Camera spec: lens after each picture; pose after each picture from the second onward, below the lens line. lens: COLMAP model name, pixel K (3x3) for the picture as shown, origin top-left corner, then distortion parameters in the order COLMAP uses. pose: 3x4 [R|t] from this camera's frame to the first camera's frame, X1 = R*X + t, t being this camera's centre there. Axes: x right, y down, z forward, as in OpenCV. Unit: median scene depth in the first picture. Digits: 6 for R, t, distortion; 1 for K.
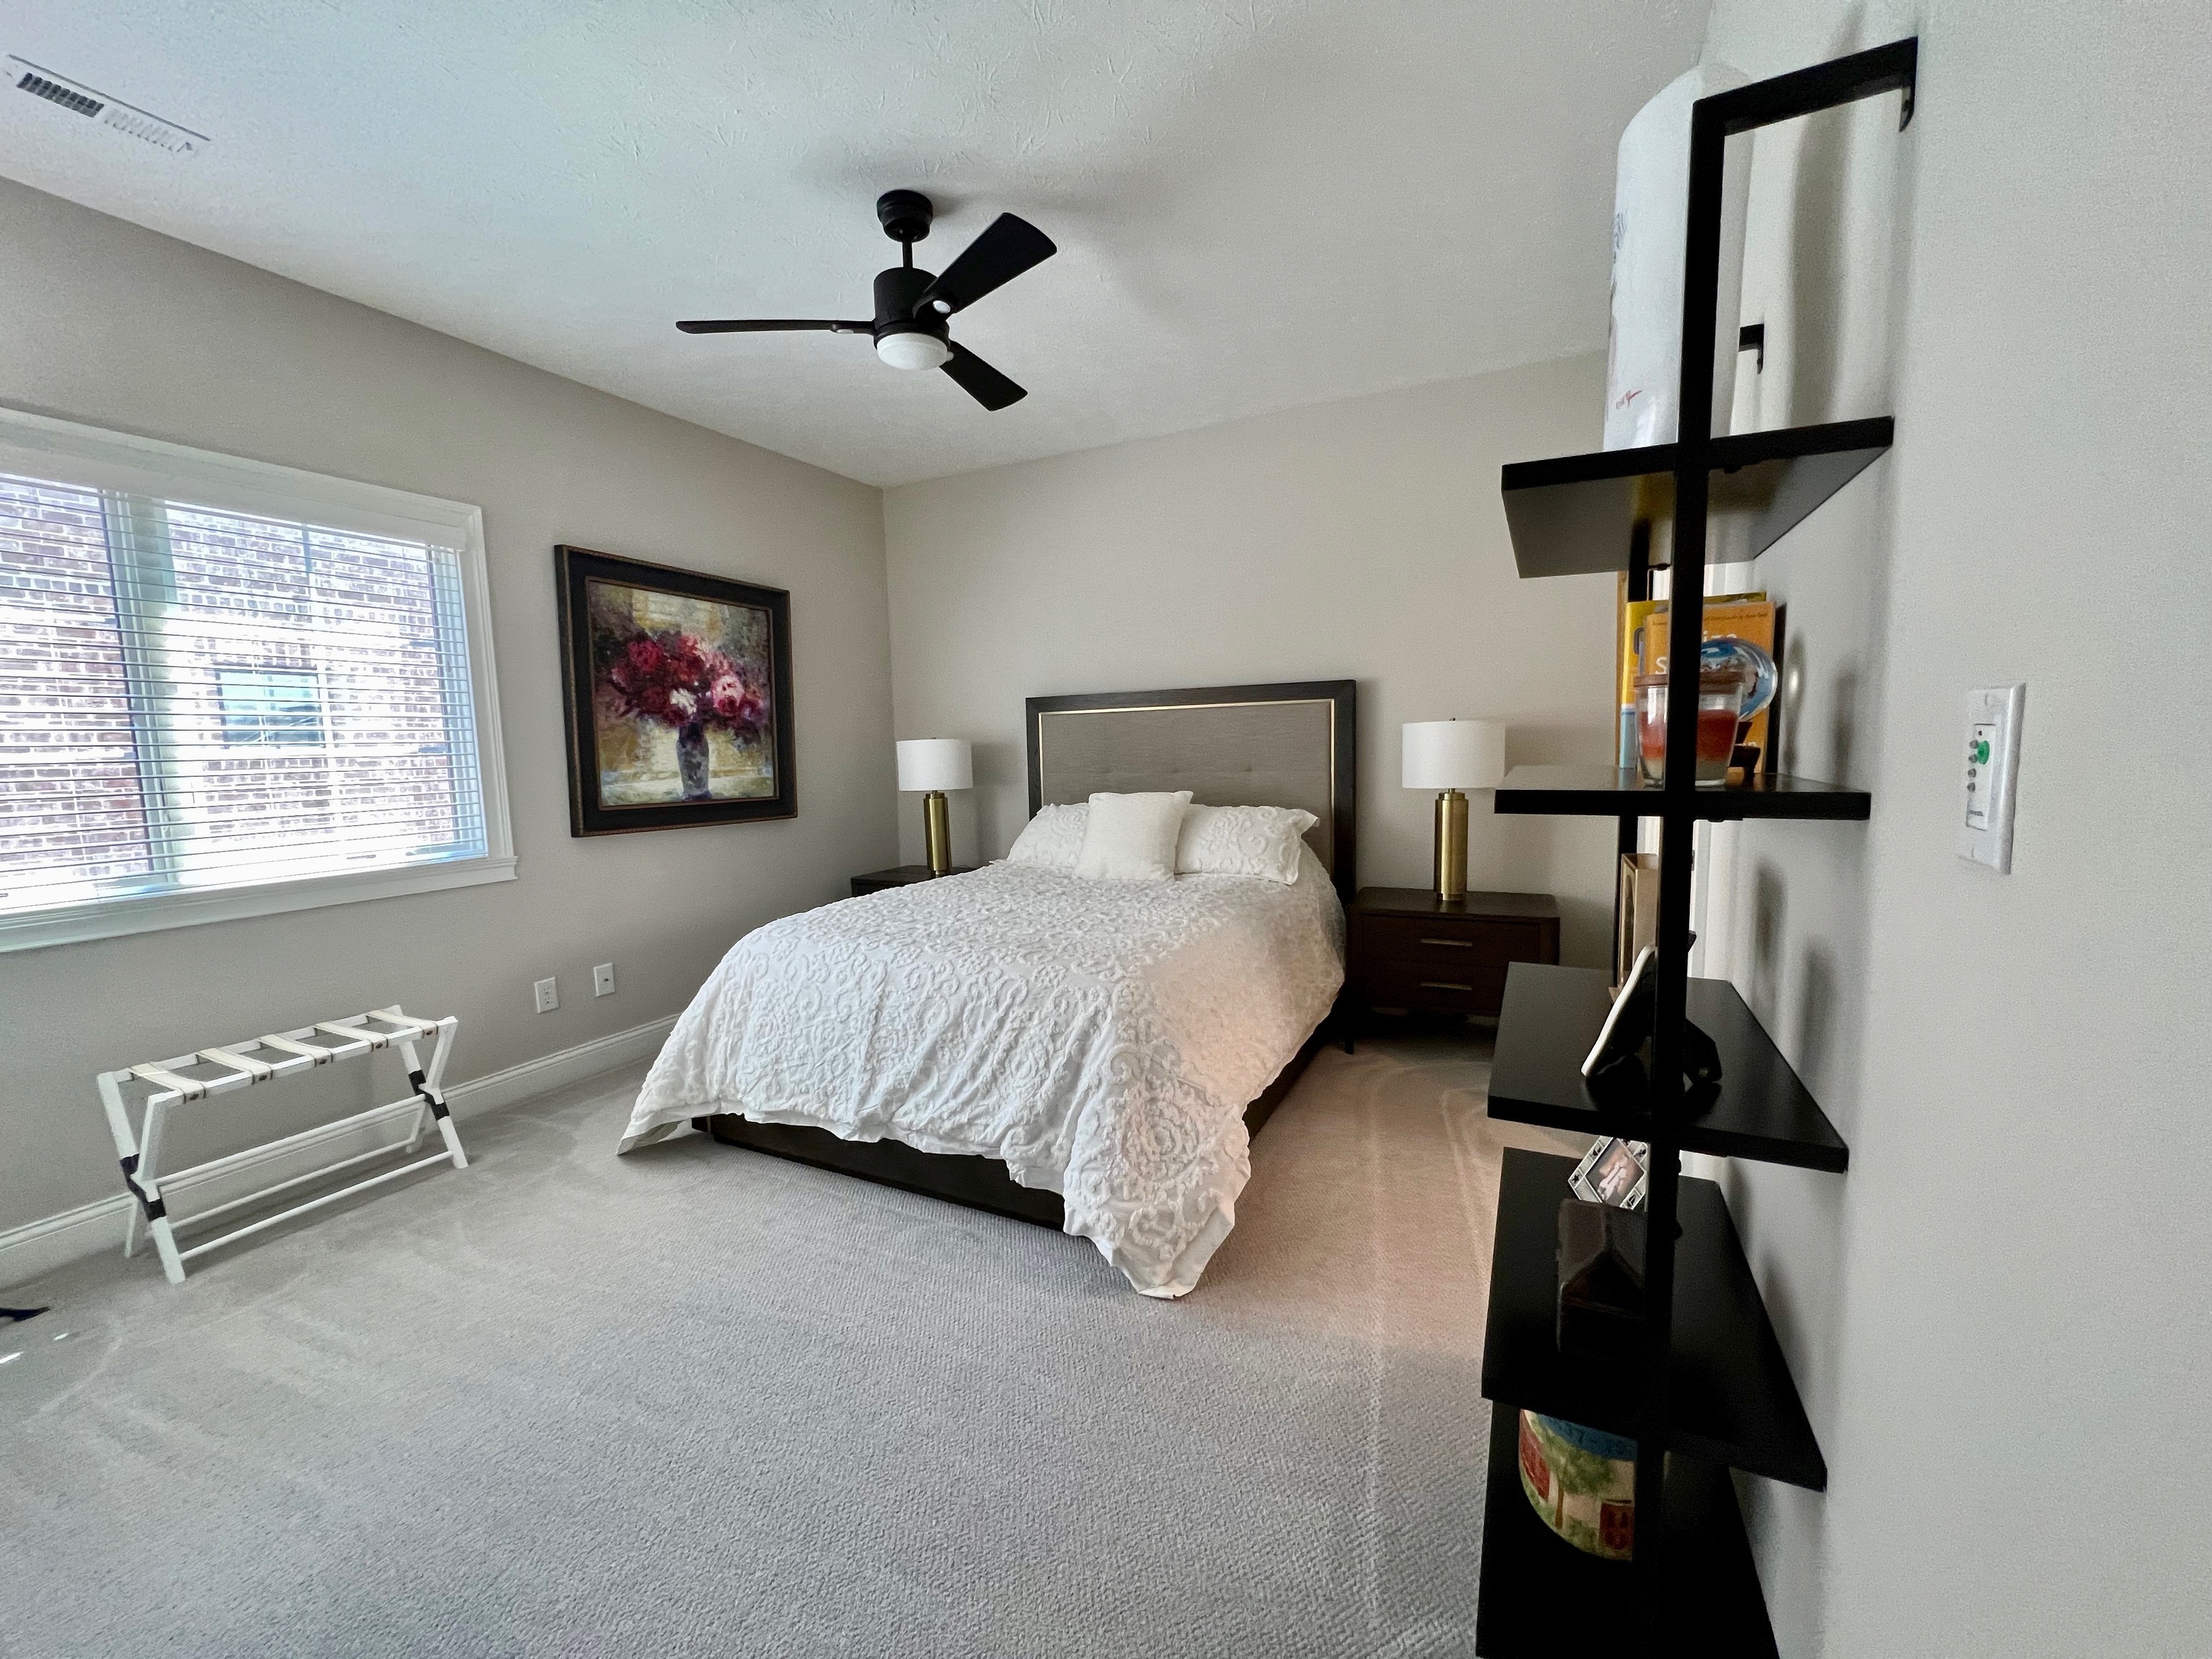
lens RADIAL K [[891.4, 0, 1106.0], [0, 891.4, 829.5], [0, 0, 1]] dist [0.001596, 0.000595]
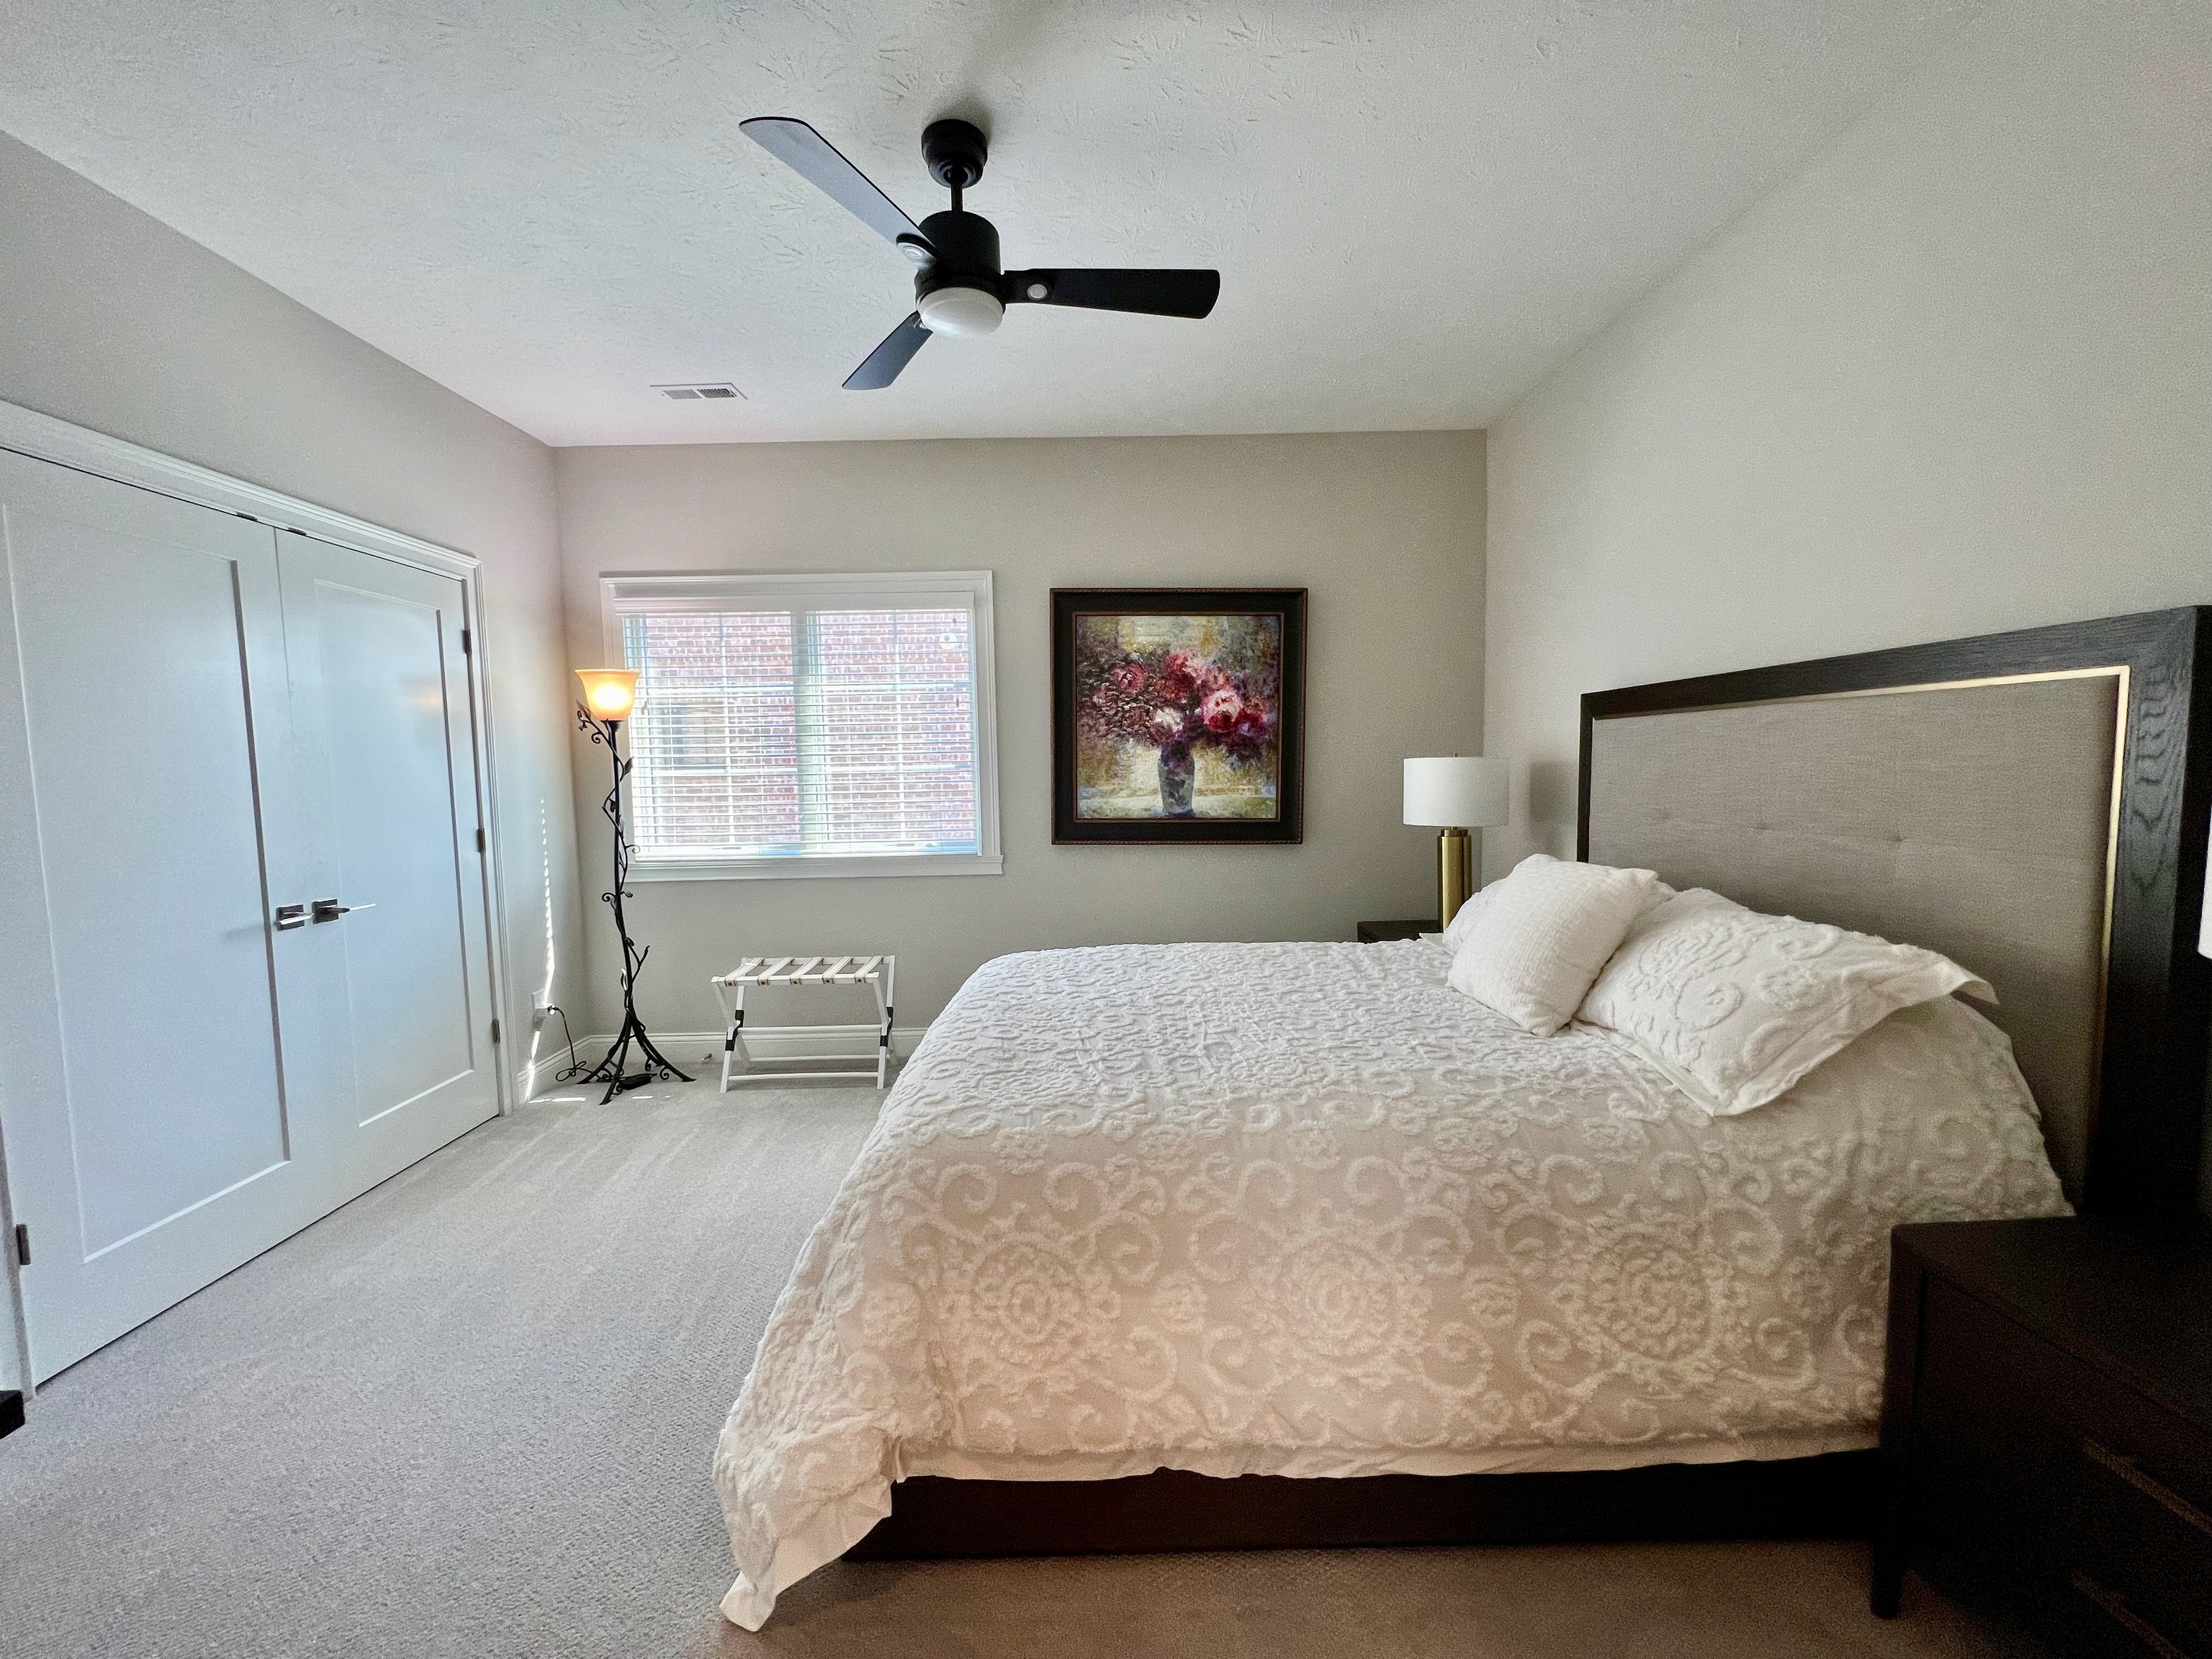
lens RADIAL K [[891.4, 0, 1106.0], [0, 891.4, 829.5], [0, 0, 1]] dist [0.001596, 0.000595]
pose [[0.454717, 0.082856, -0.886774, 0.392150], [-0.079185, 0.995481, 0.052409, -0.066141], [0.887109, 0.046388, 0.459223, 0.471711]]
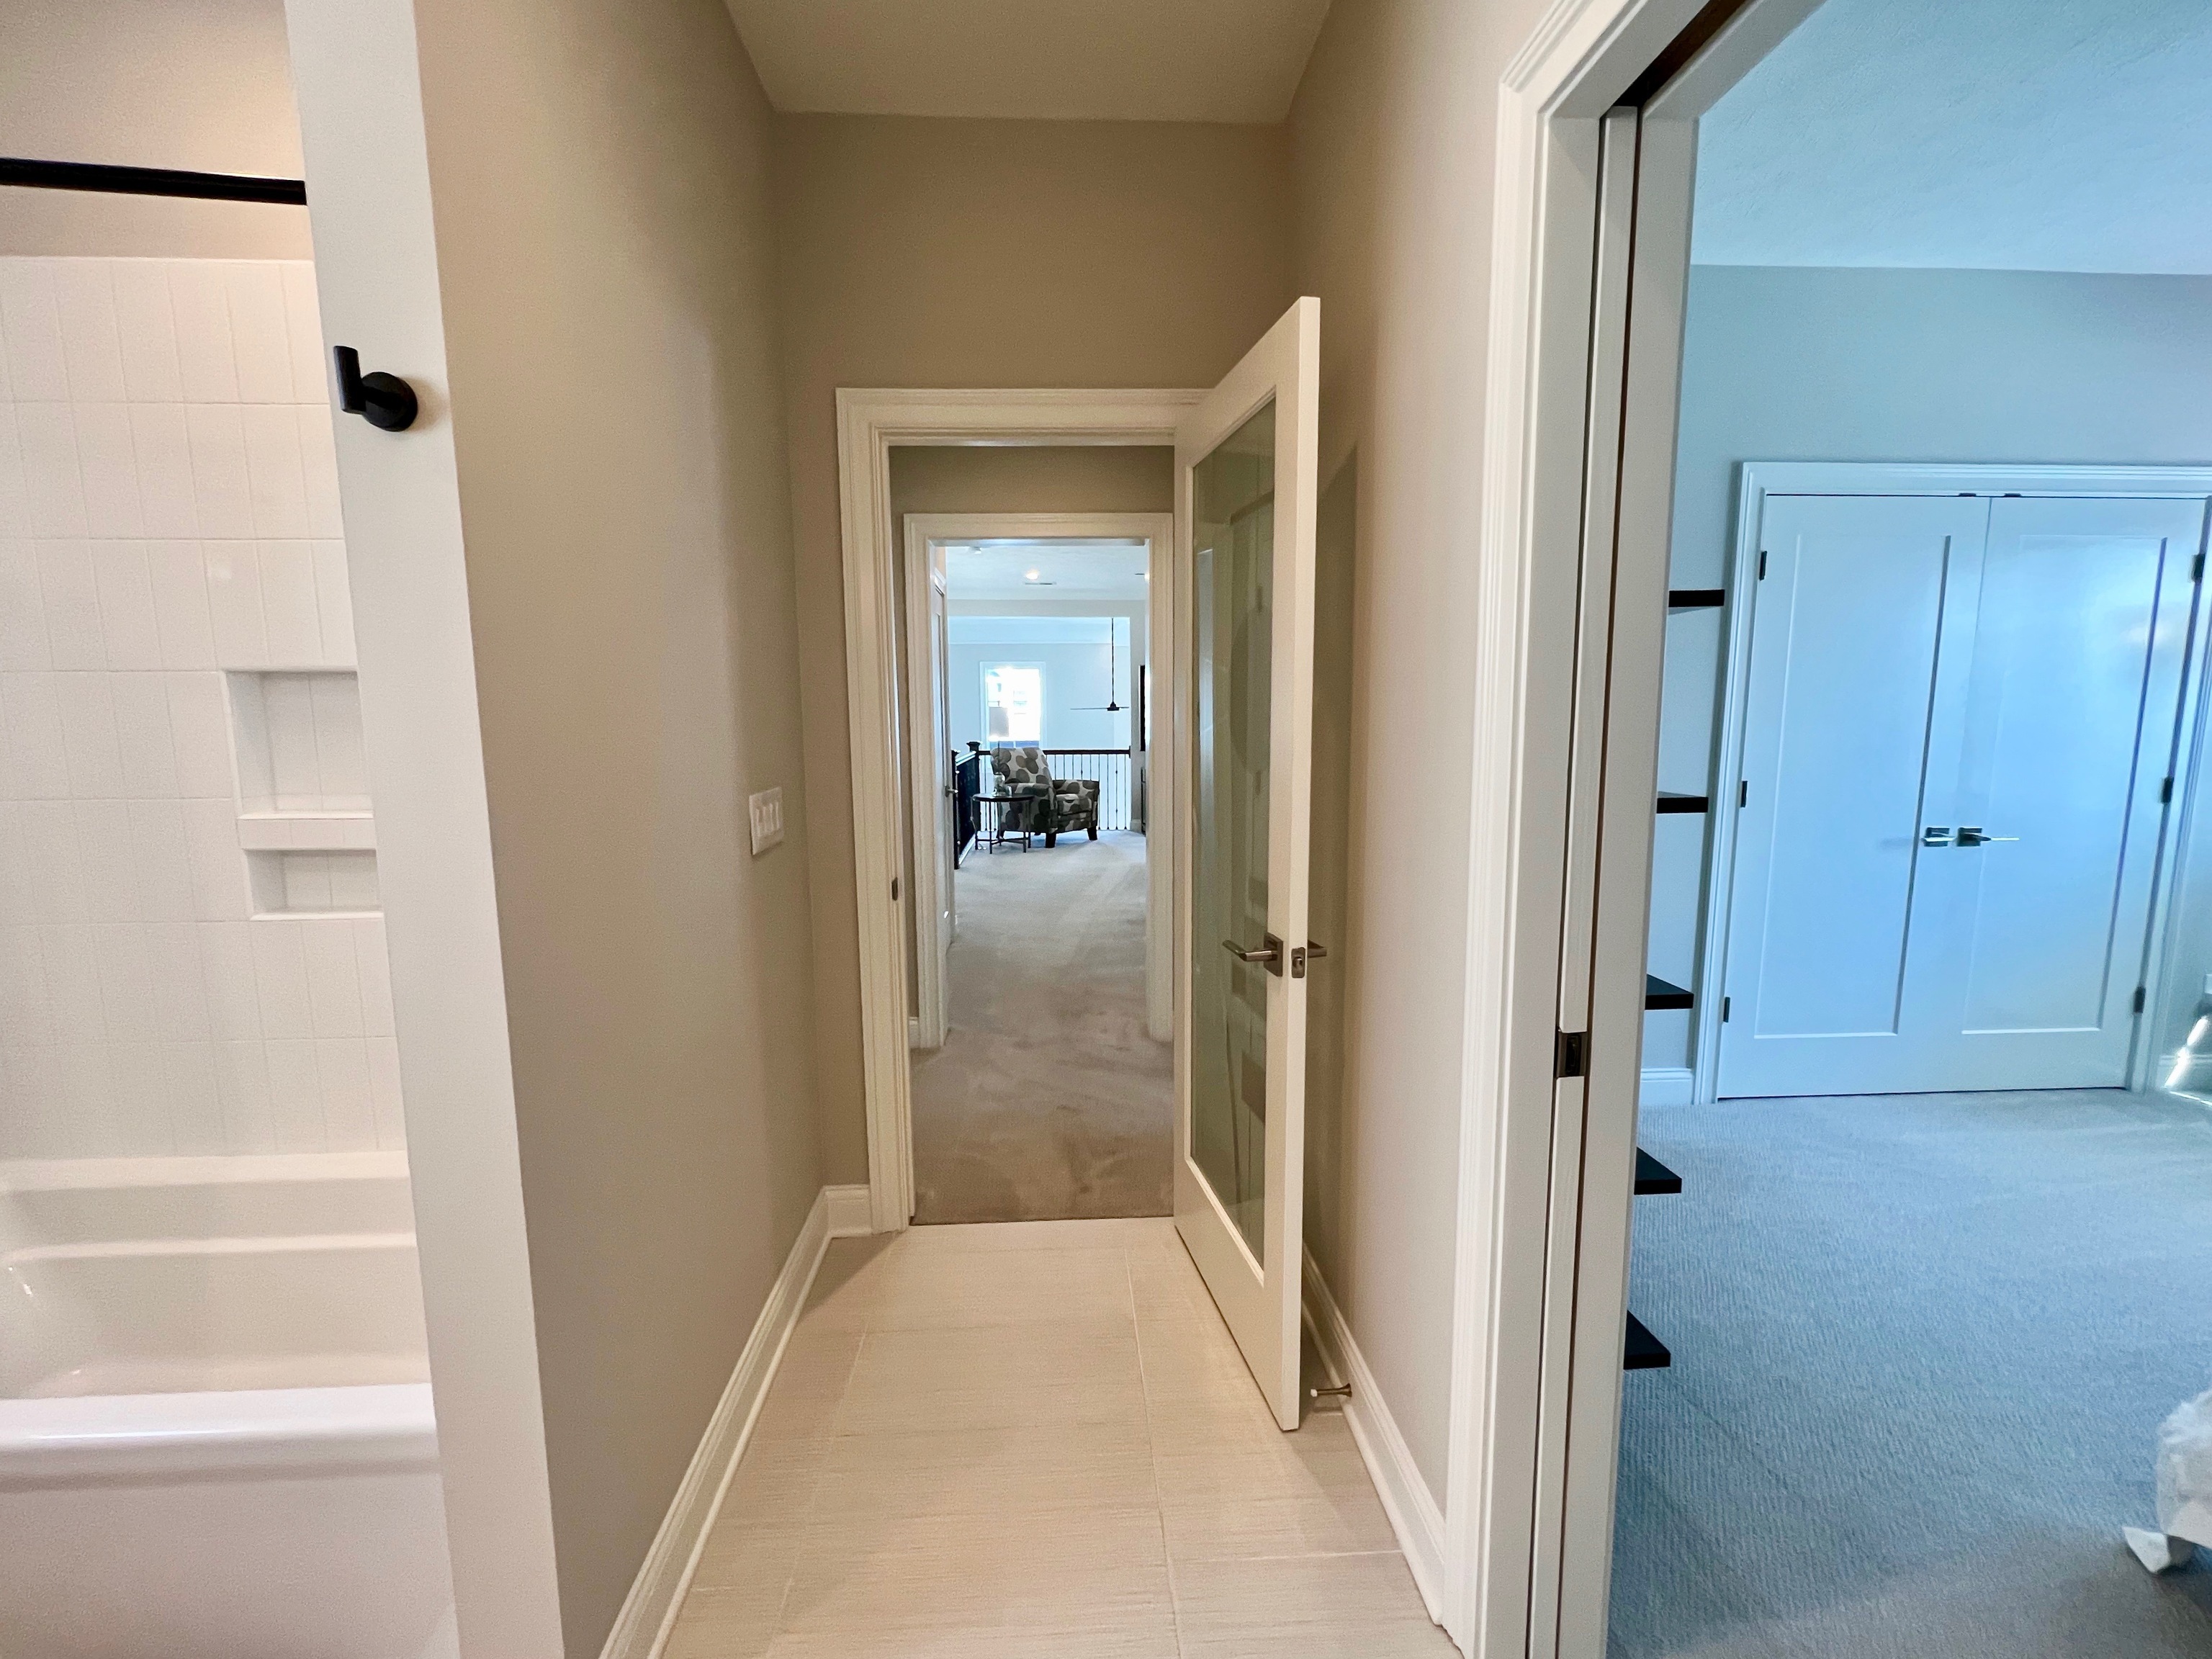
lens RADIAL K [[925.6, 0, 1106.0], [0, 925.6, 829.5], [0, 0, 1]] dist [-0.000563, -0.000017]
pose [[-0.869198, 0.091859, -0.485857, 0.562056], [-0.021783, 0.974525, 0.223220, -0.090177], [0.493984, 0.204605, -0.845054, 0.567891]]
